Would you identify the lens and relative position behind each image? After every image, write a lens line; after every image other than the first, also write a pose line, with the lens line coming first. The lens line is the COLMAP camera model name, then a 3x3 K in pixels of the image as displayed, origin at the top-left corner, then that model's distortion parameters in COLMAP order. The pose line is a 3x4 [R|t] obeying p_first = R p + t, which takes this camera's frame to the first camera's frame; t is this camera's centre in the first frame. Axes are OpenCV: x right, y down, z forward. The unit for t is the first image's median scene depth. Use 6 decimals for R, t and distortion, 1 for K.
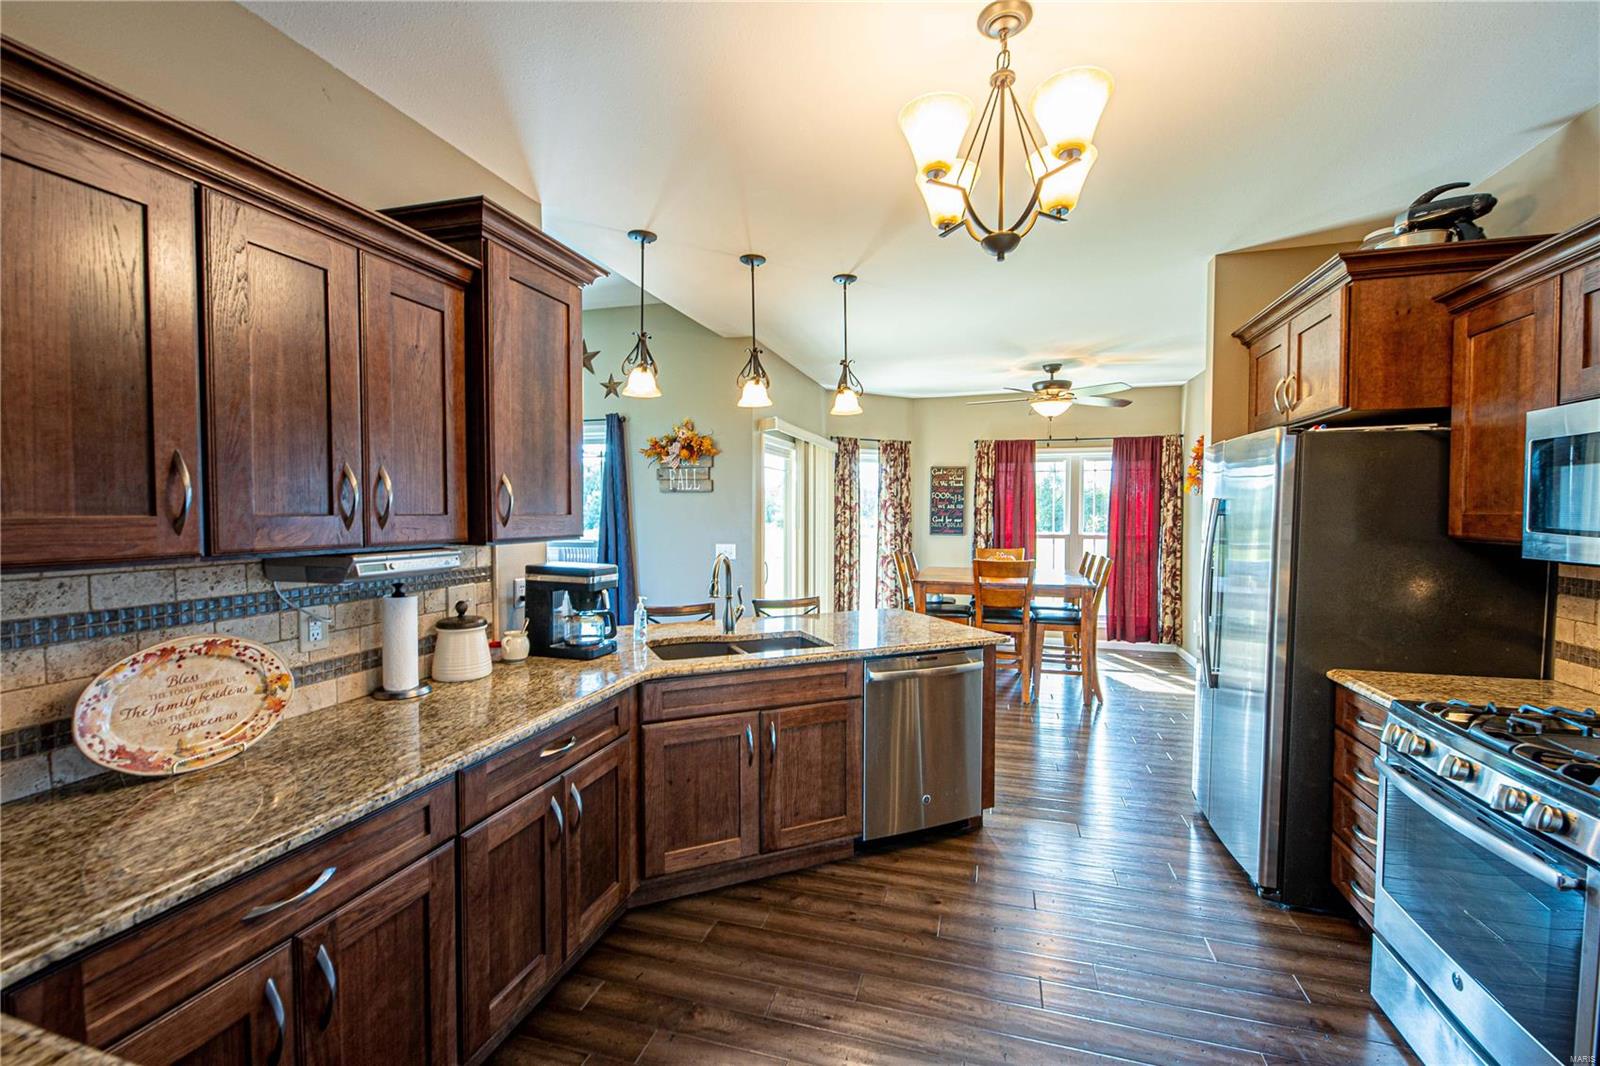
lens RADIAL K [[643.5, 0, 800.0], [0, 643.5, 533.0], [0, 0, 1]] dist [0.018686, -0.010551]
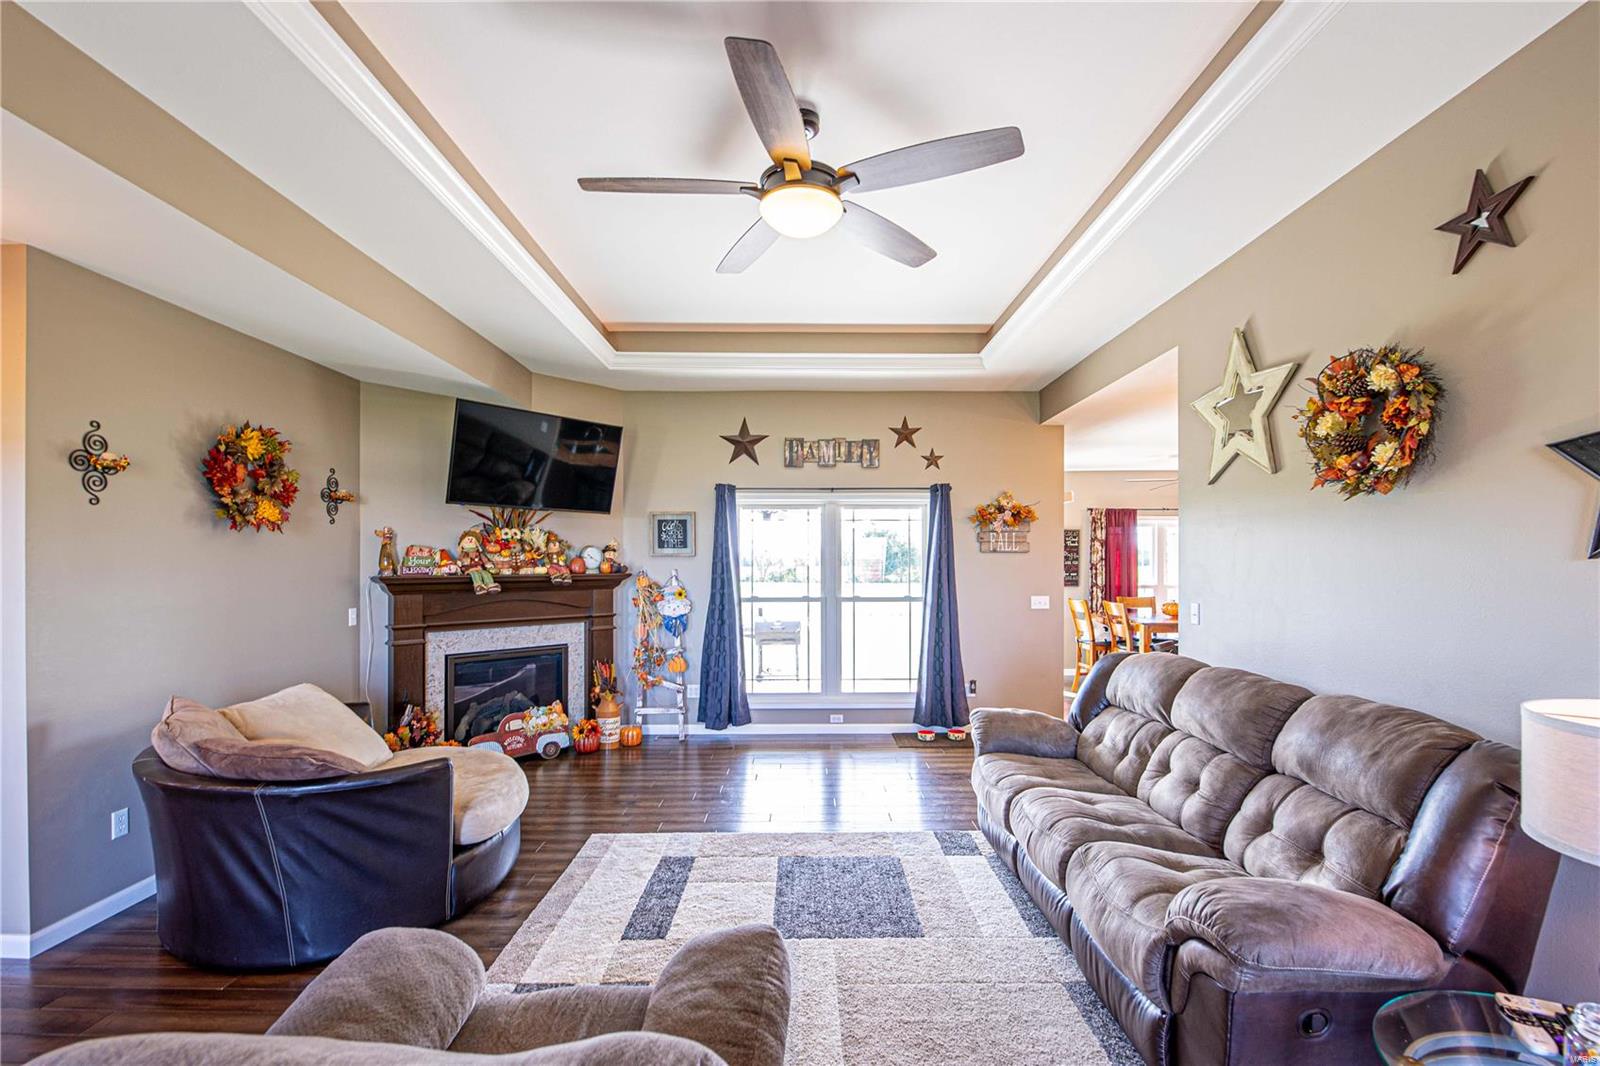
lens RADIAL K [[662.2, 0, 802.3], [0, 662.2, 567.7], [0, 0, 1]] dist [-0.000864, -0.000218]
pose [[0.955892, -0.004890, 0.293679, -0.853551], [0.012542, 0.999629, -0.024178, -0.011262], [-0.293452, 0.026795, 0.955598, -0.042840]]
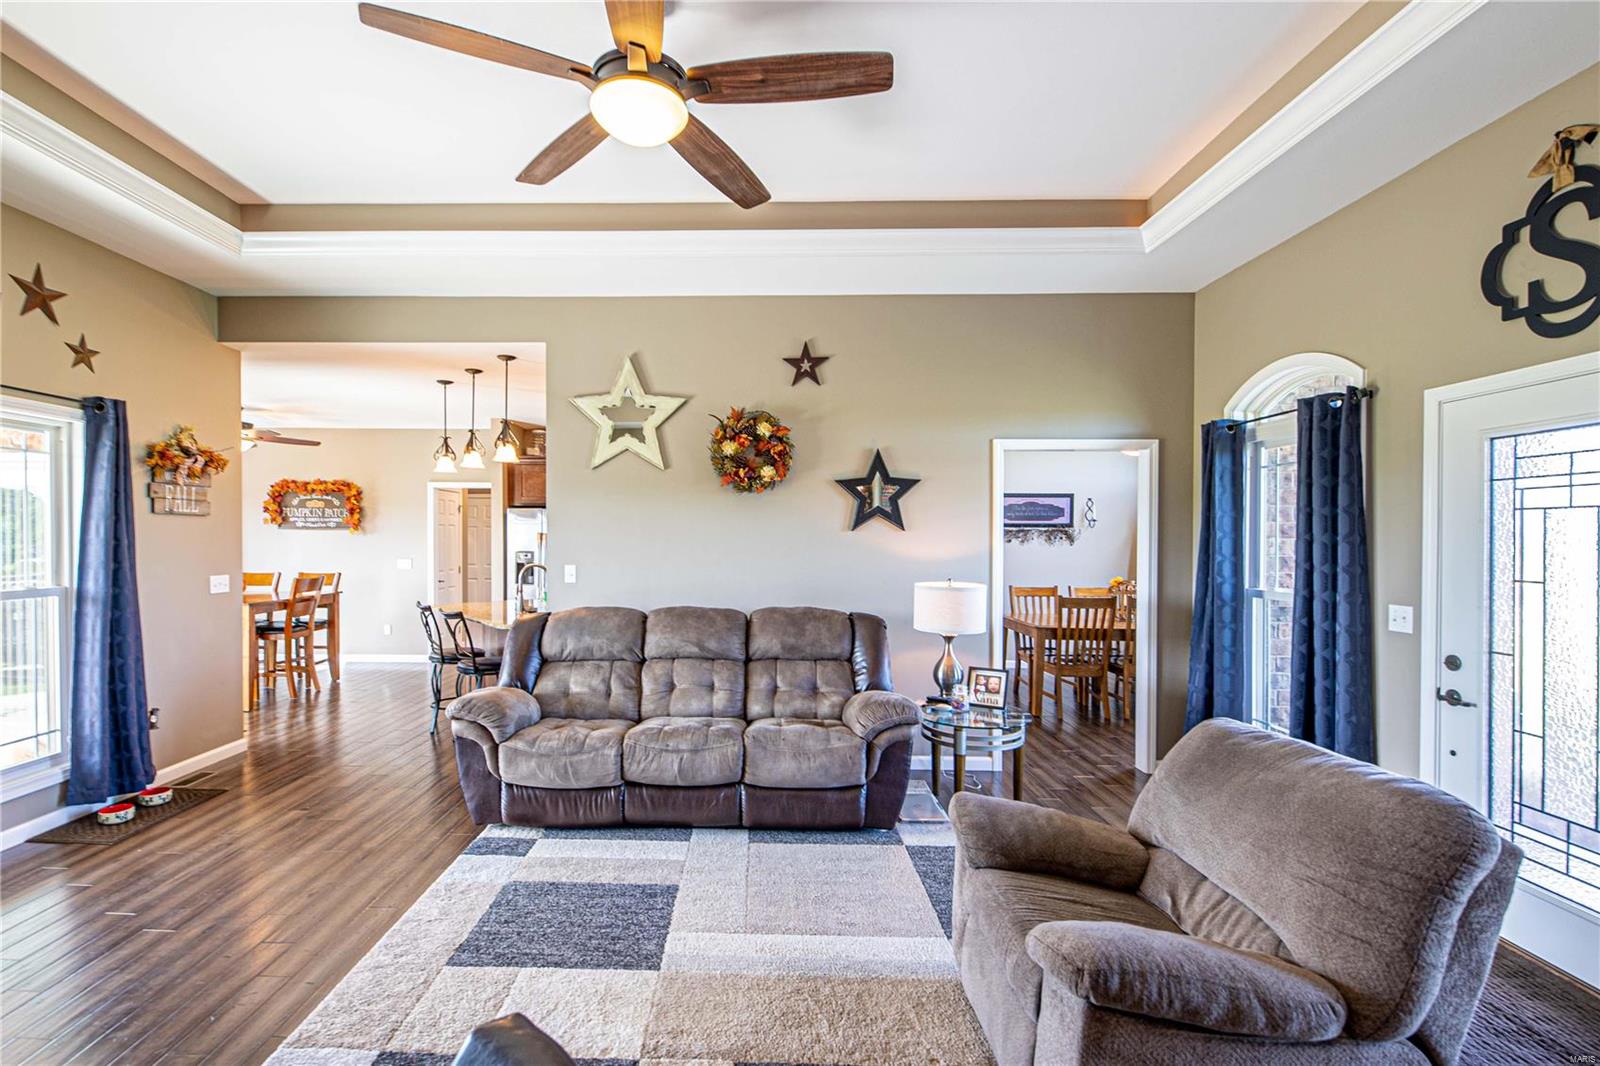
lens RADIAL K [[736.7, 0, 752.3], [0, 736.7, 540.8], [0, 0, 1]] dist [-0.000075, -0.000571]
pose [[-0.262486, -0.007982, 0.964903, -1.215042], [0.026691, 0.999523, 0.015529, -0.025164], [-0.964567, 0.029831, -0.262147, 0.532253]]
